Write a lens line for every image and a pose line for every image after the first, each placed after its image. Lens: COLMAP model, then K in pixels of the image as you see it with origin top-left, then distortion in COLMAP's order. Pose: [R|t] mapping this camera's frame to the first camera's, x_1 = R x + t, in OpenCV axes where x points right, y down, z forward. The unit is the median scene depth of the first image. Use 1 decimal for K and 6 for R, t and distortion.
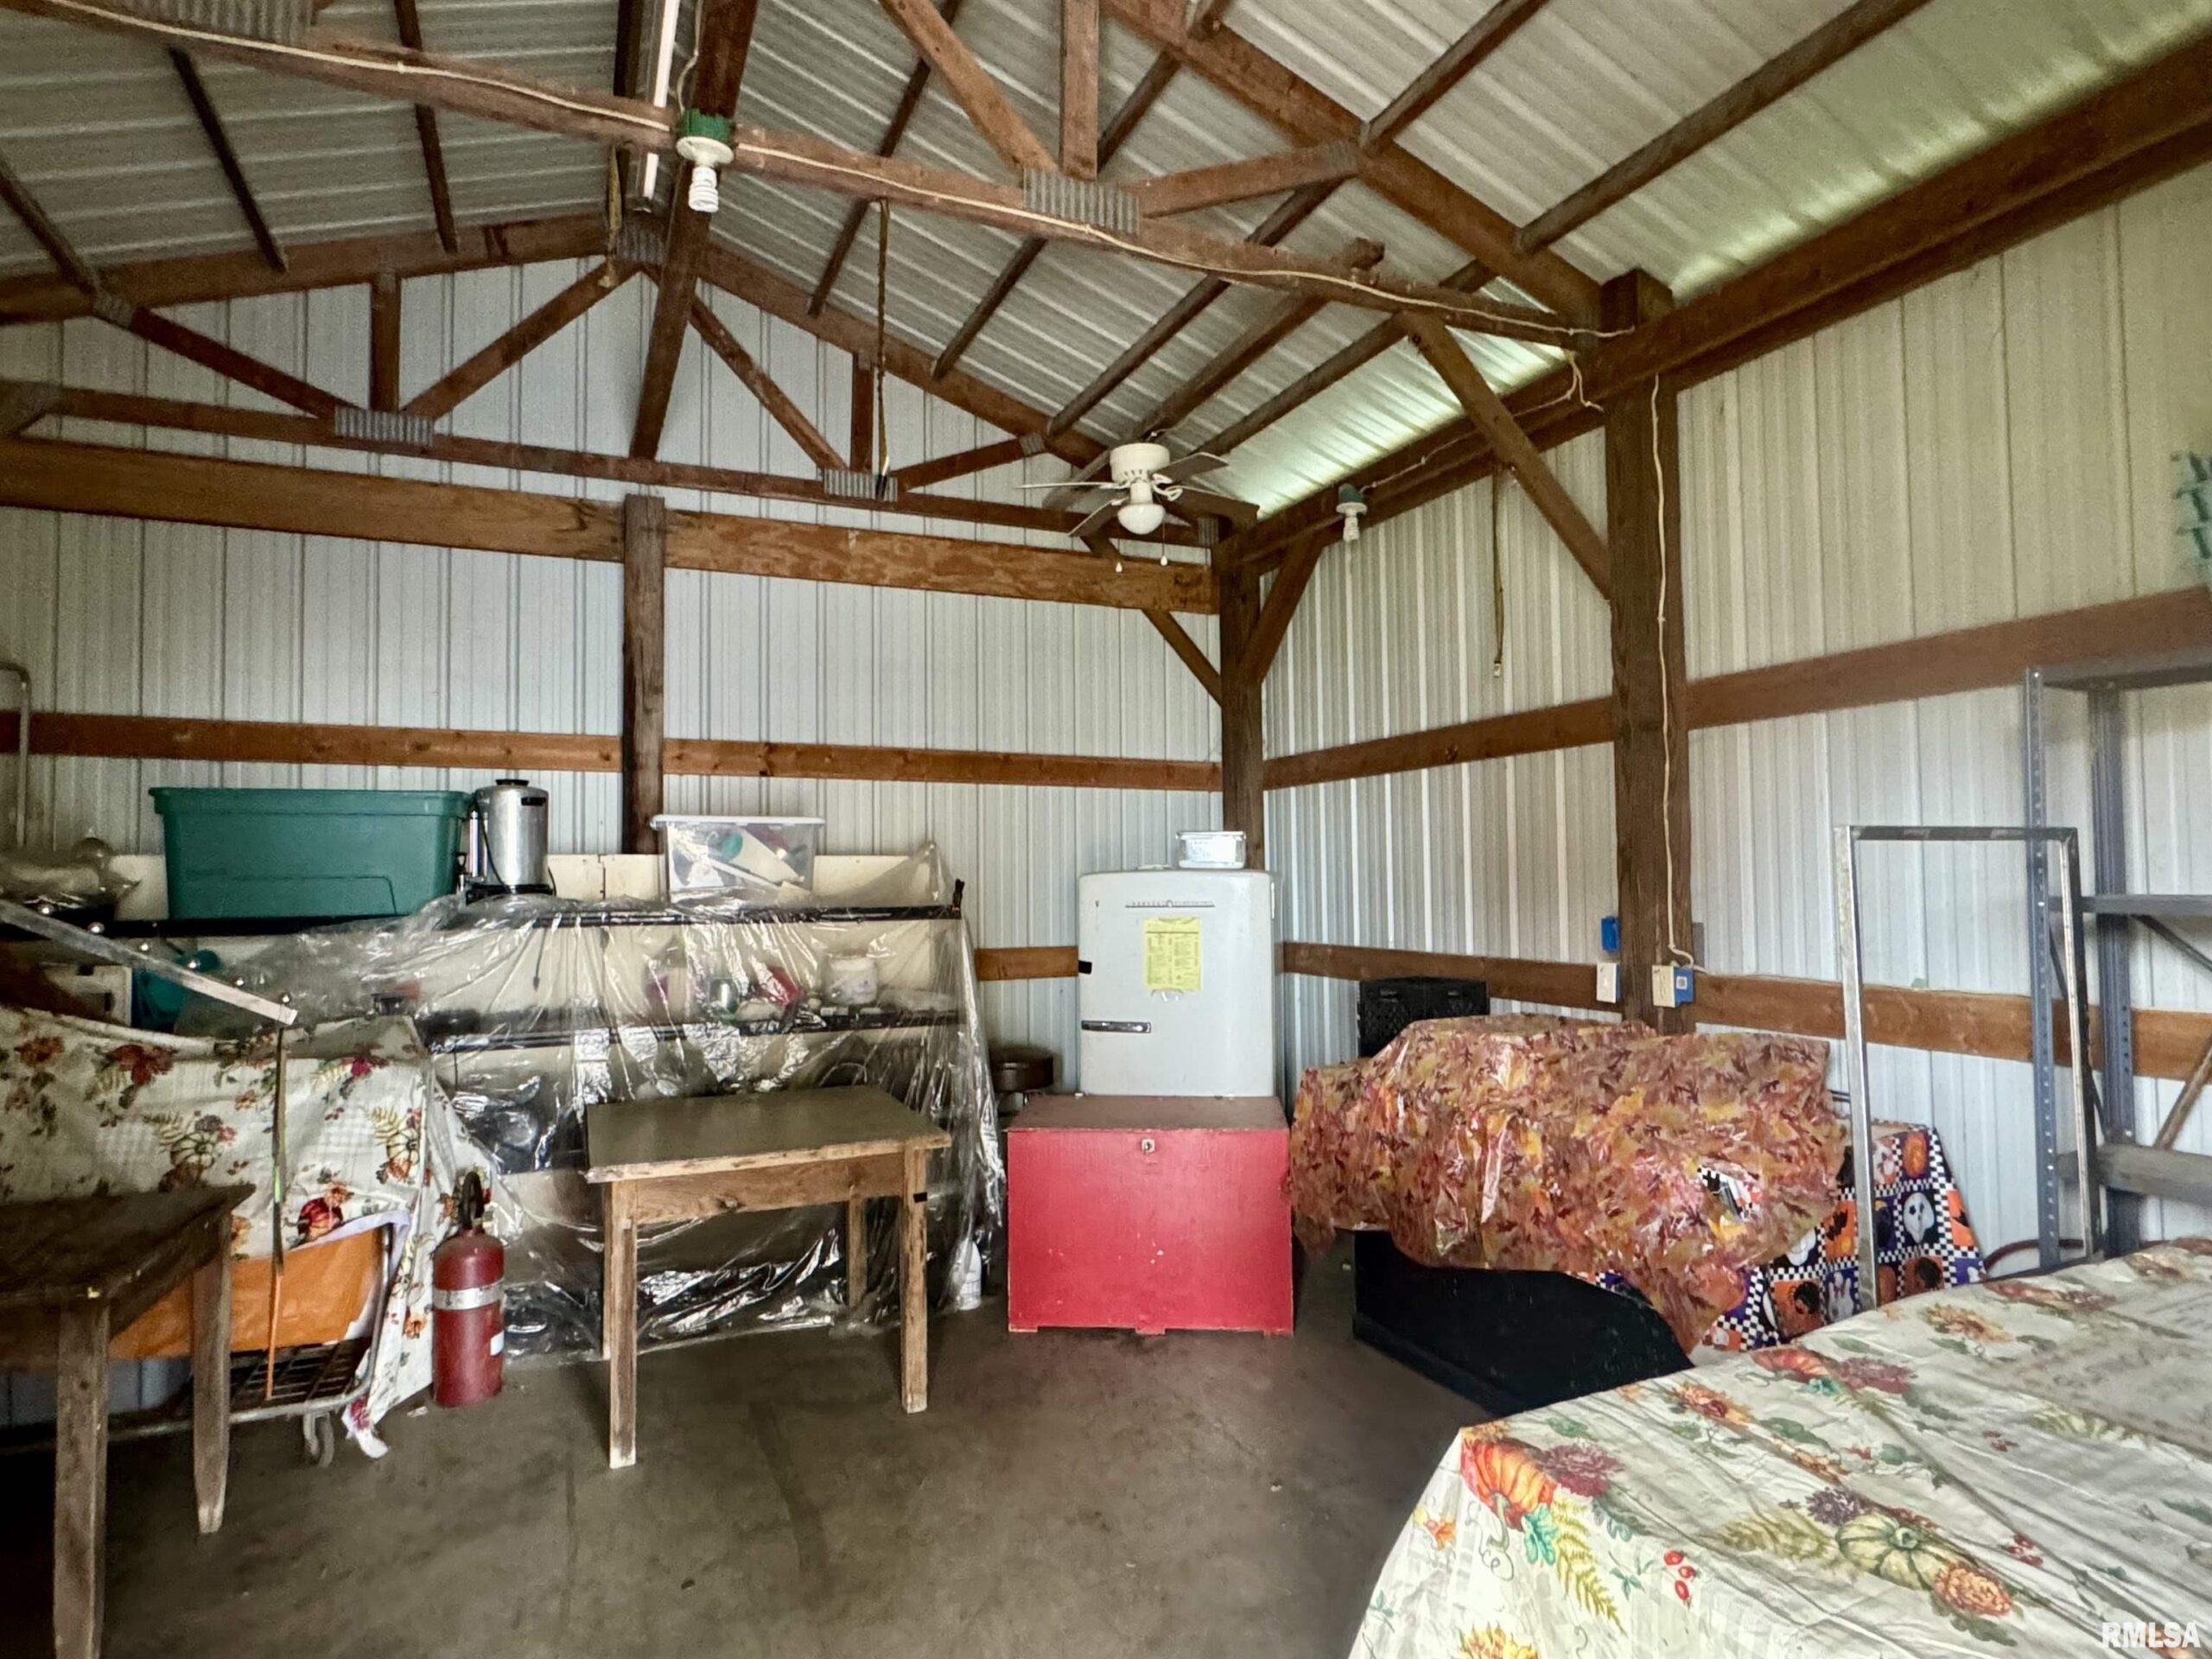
lens RADIAL K [[1235.1, 0, 1106.0], [0, 1235.1, 829.5], [0, 0, 1]] dist [-0.002992, 0.000252]
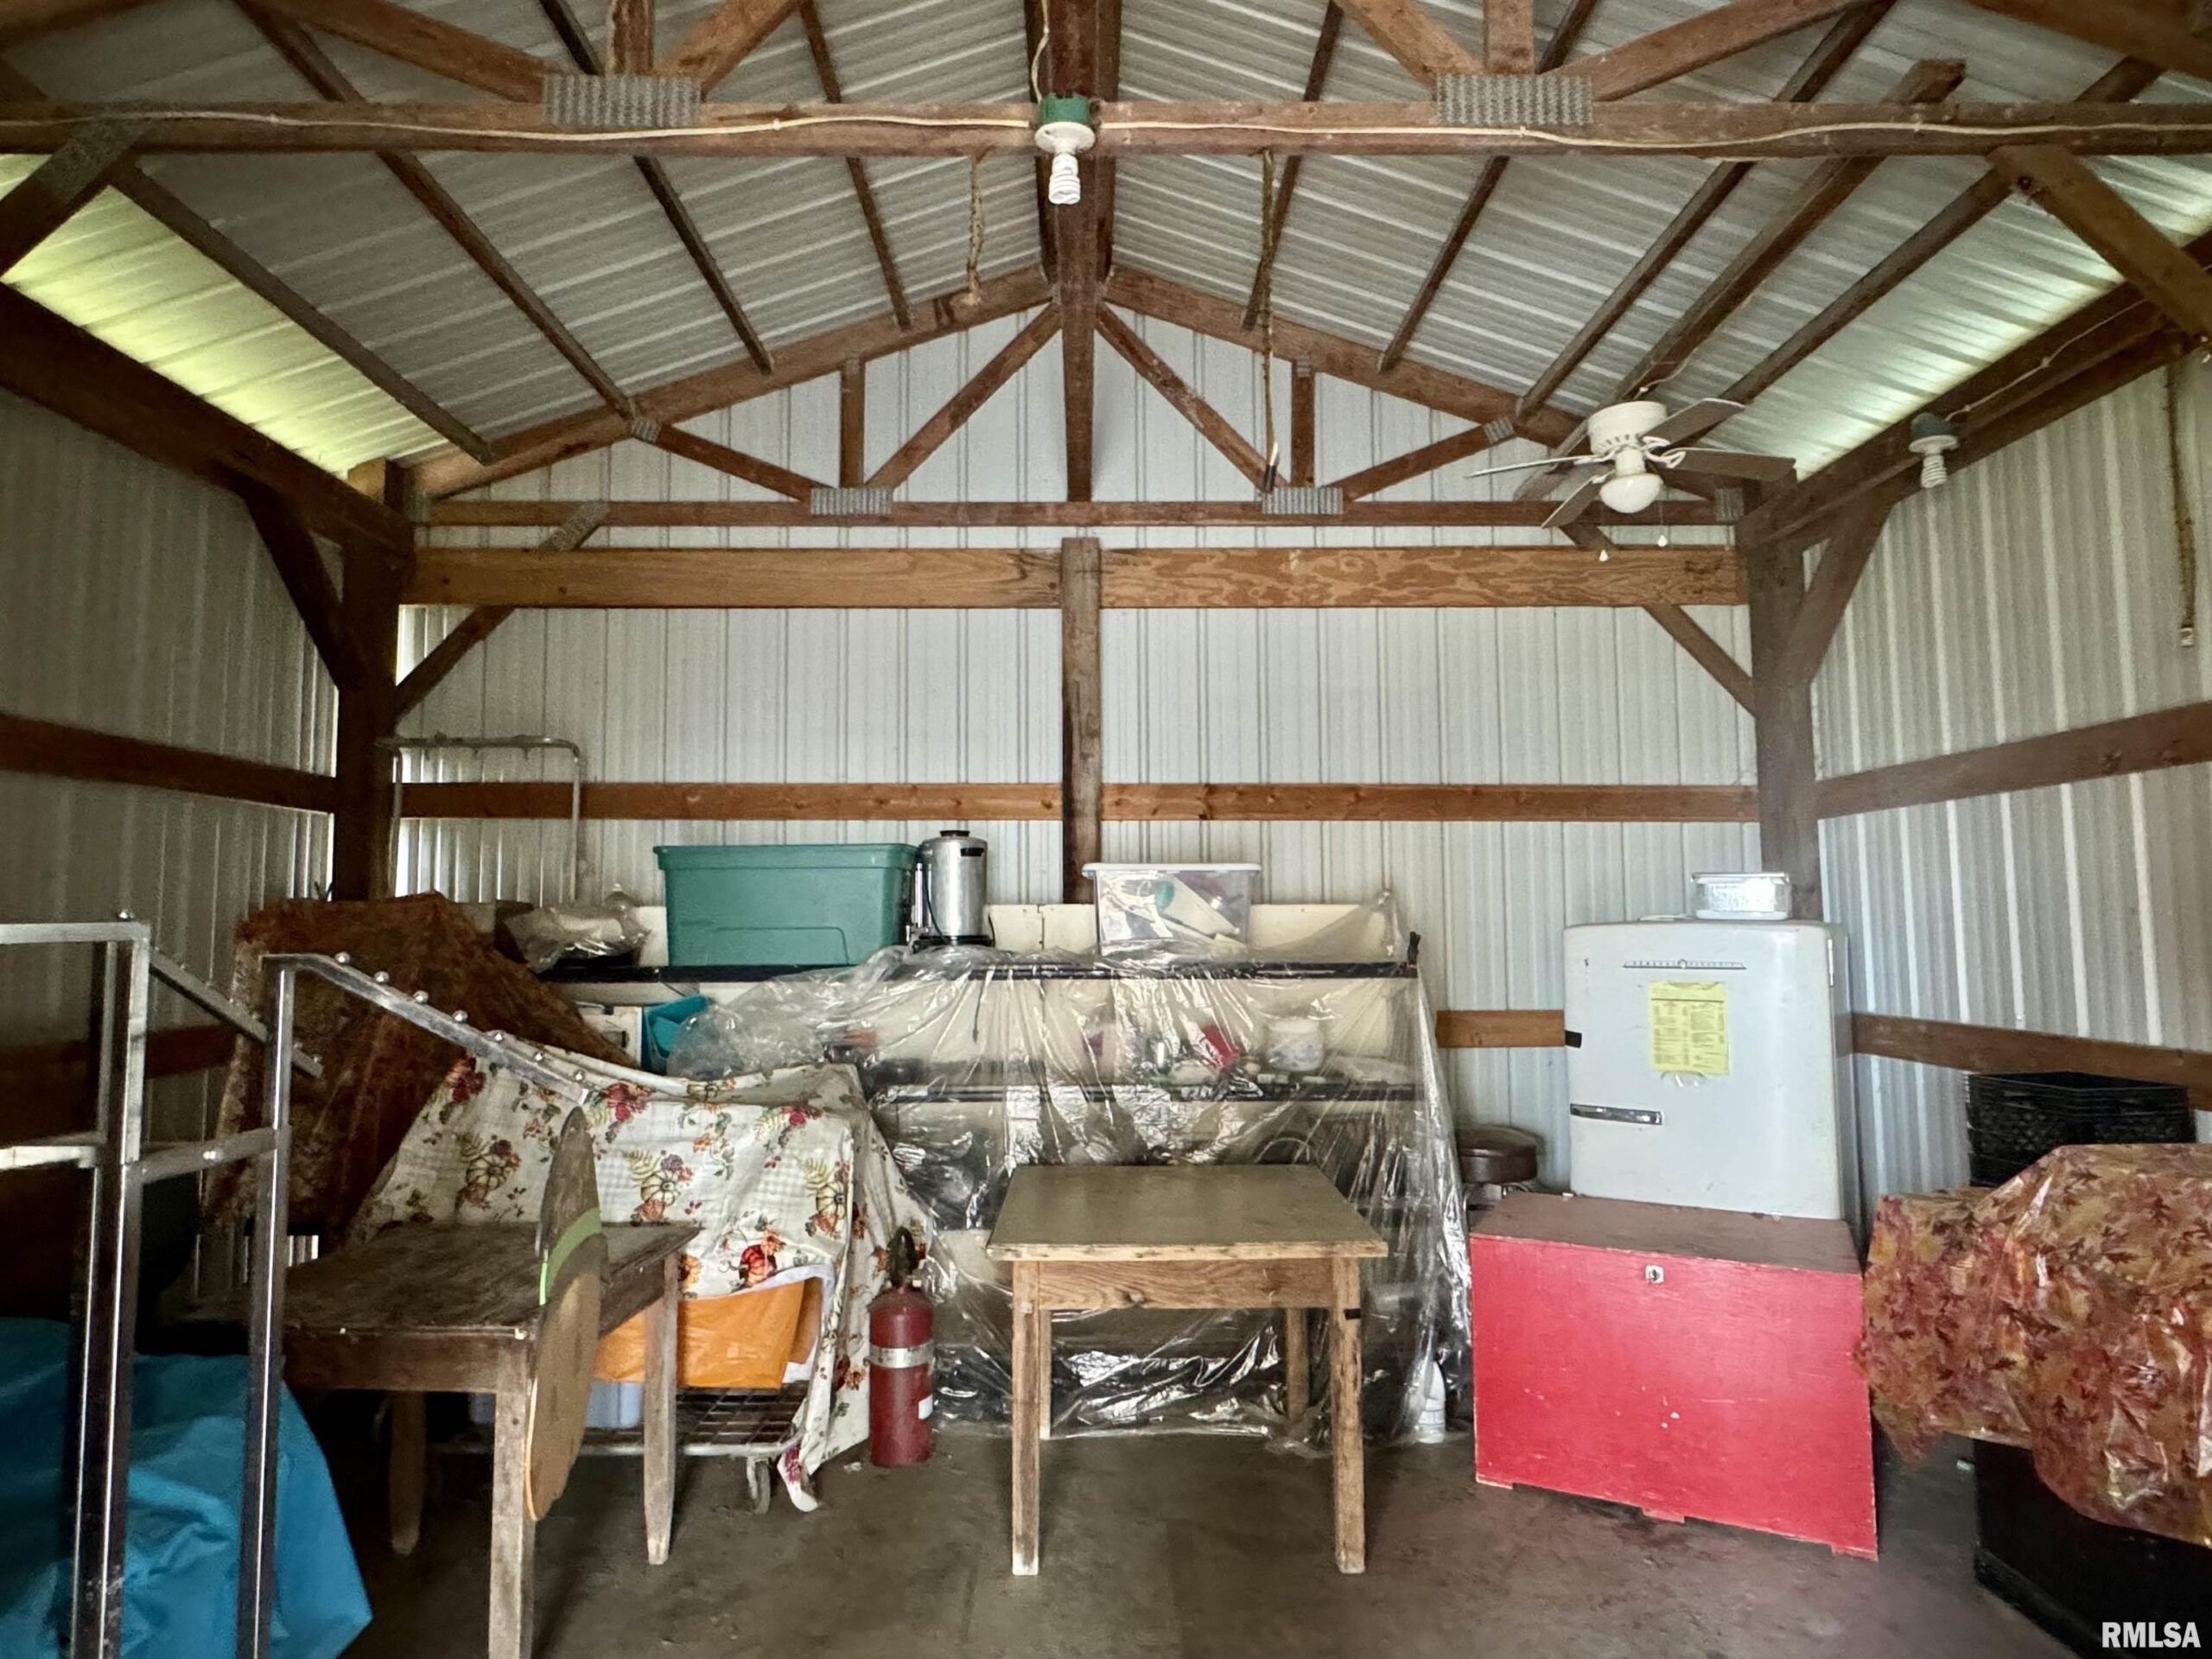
lens RADIAL K [[1245.2, 0, 1094.3], [0, 1245.2, 826.1], [0, 0, 1]] dist [-0.004243, 0.000743]
pose [[0.915233, -0.026369, -0.402062, 0.031487], [0.012694, 0.999248, -0.036639, -0.005311], [0.402725, 0.028429, 0.914879, 0.114141]]
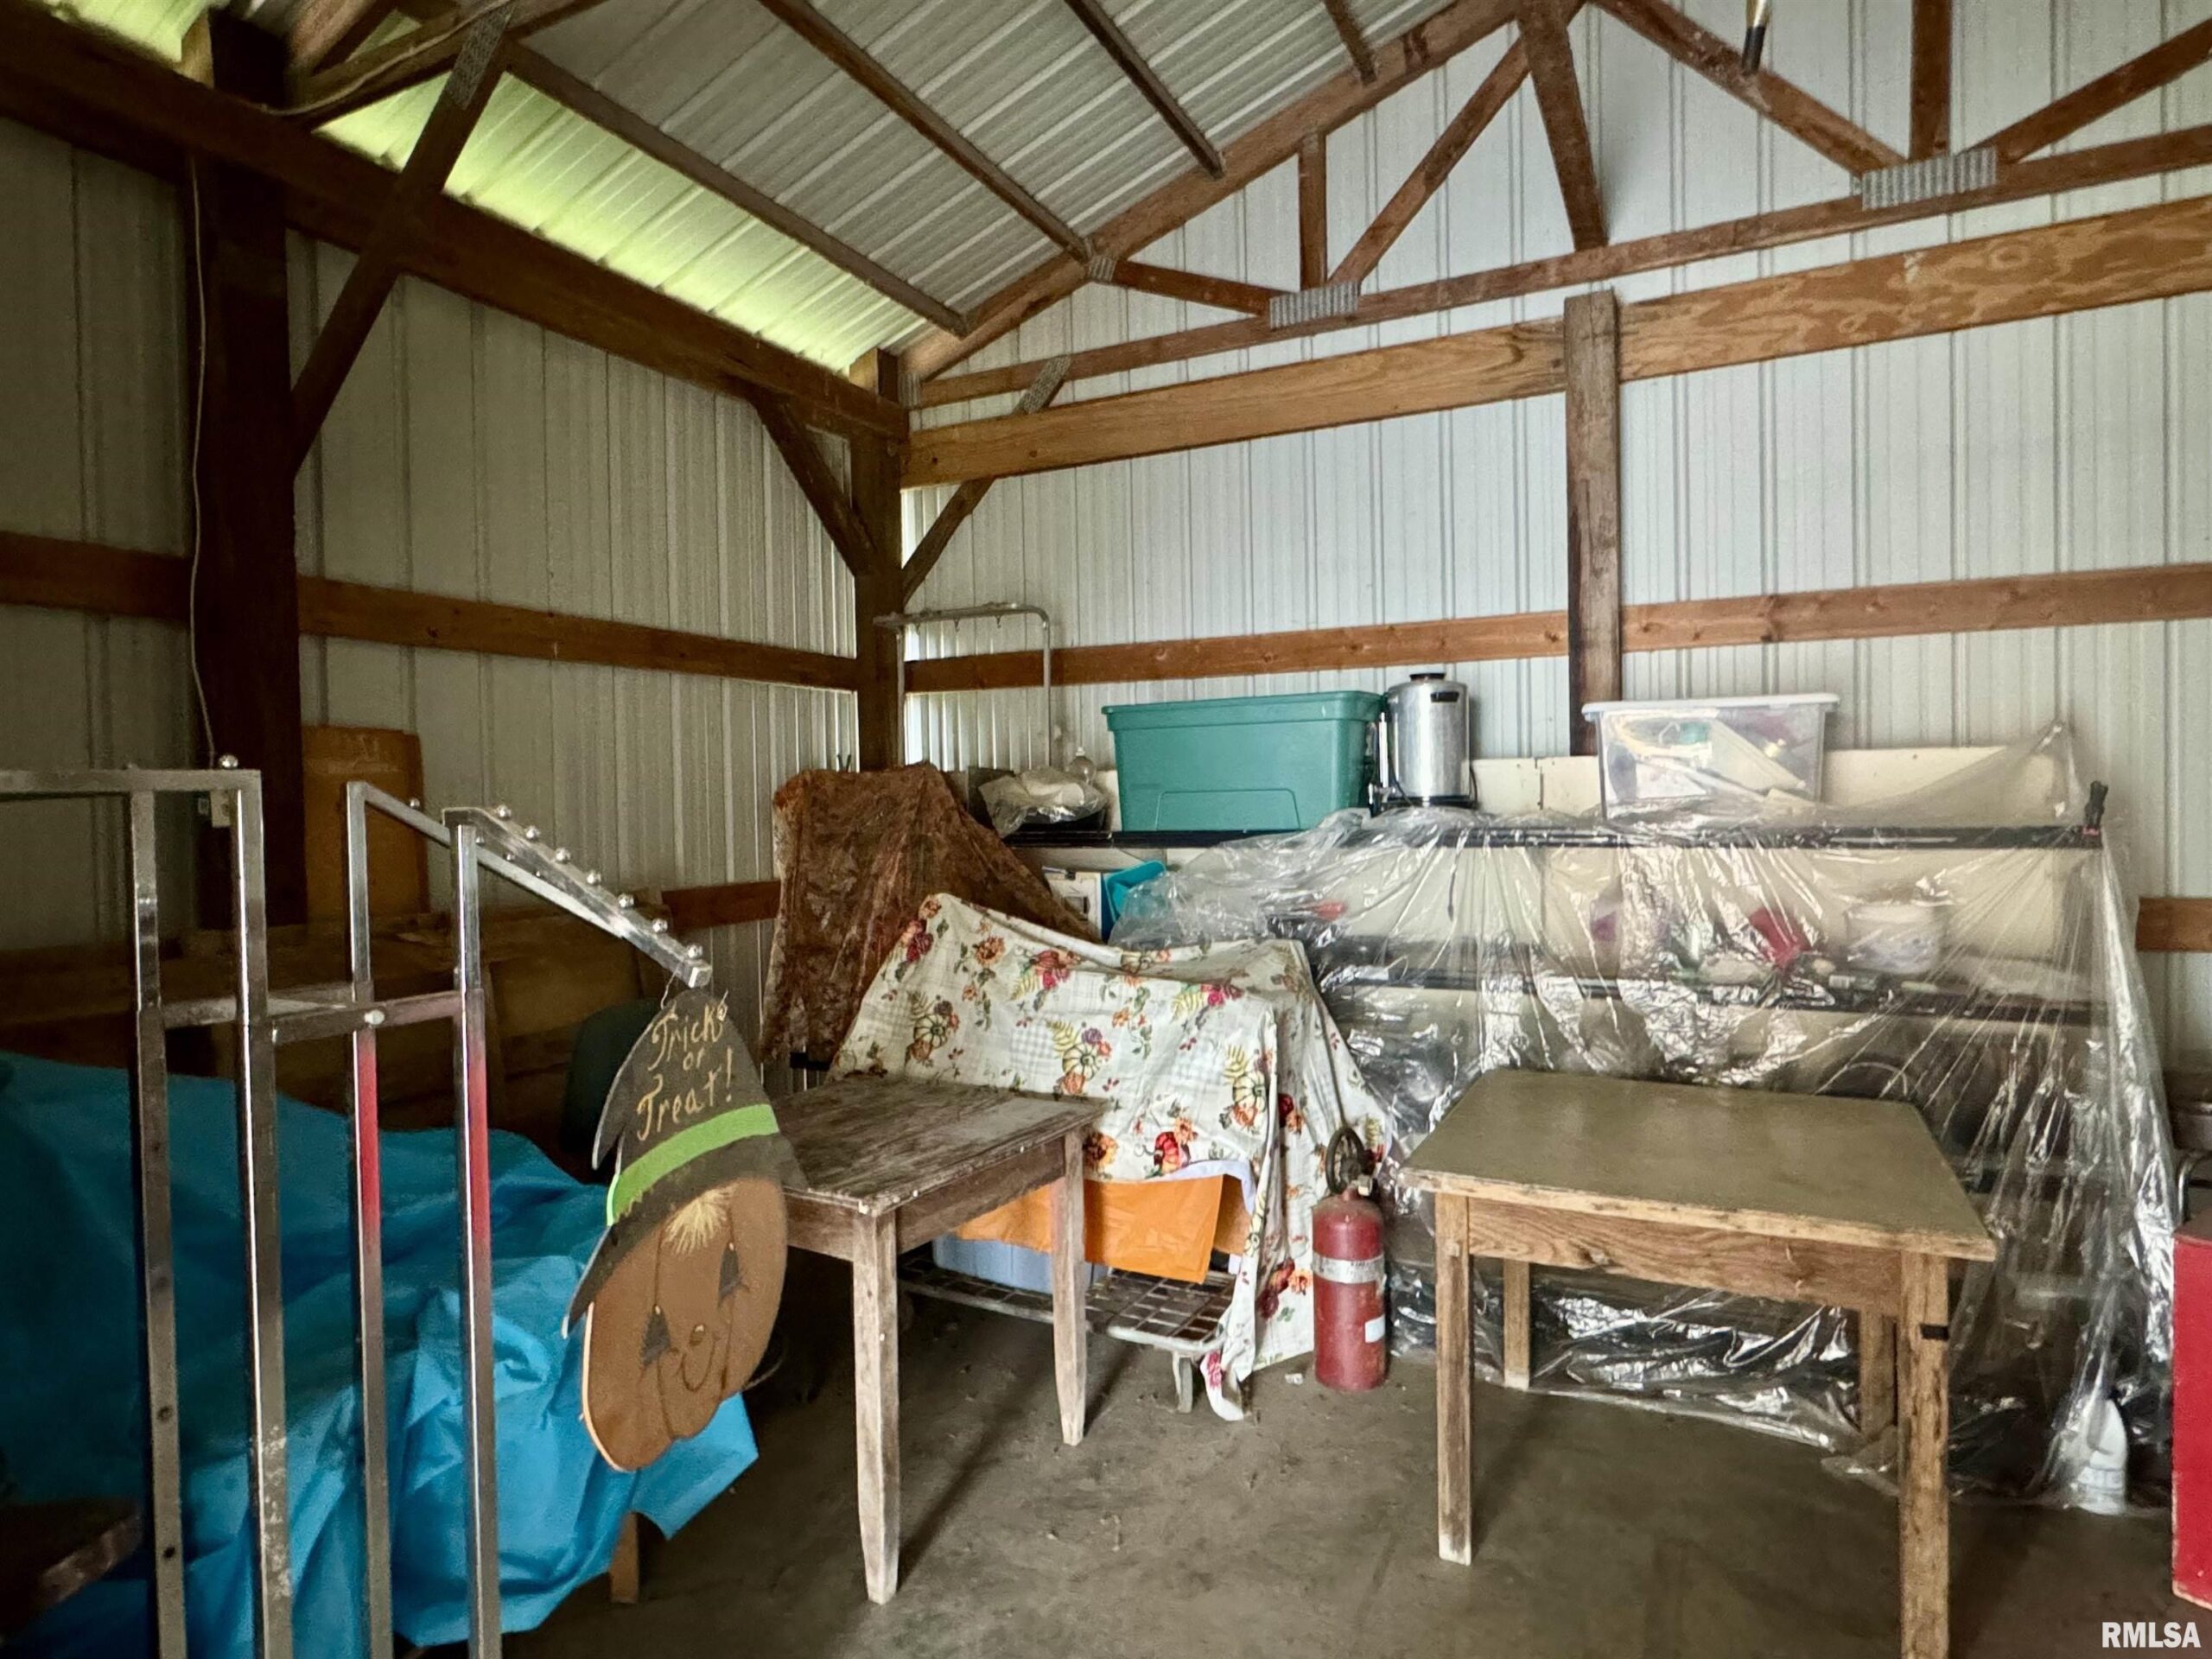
lens RADIAL K [[1214.9, 0, 1116.3], [0, 1214.9, 822.1], [0, 0, 1]] dist [-0.004313, 0.002225]
pose [[0.631902, 0.011787, -0.774958, 0.036843], [0.042451, 0.997857, 0.049791, 0.011407], [0.773885, -0.064361, 0.630048, 0.290301]]
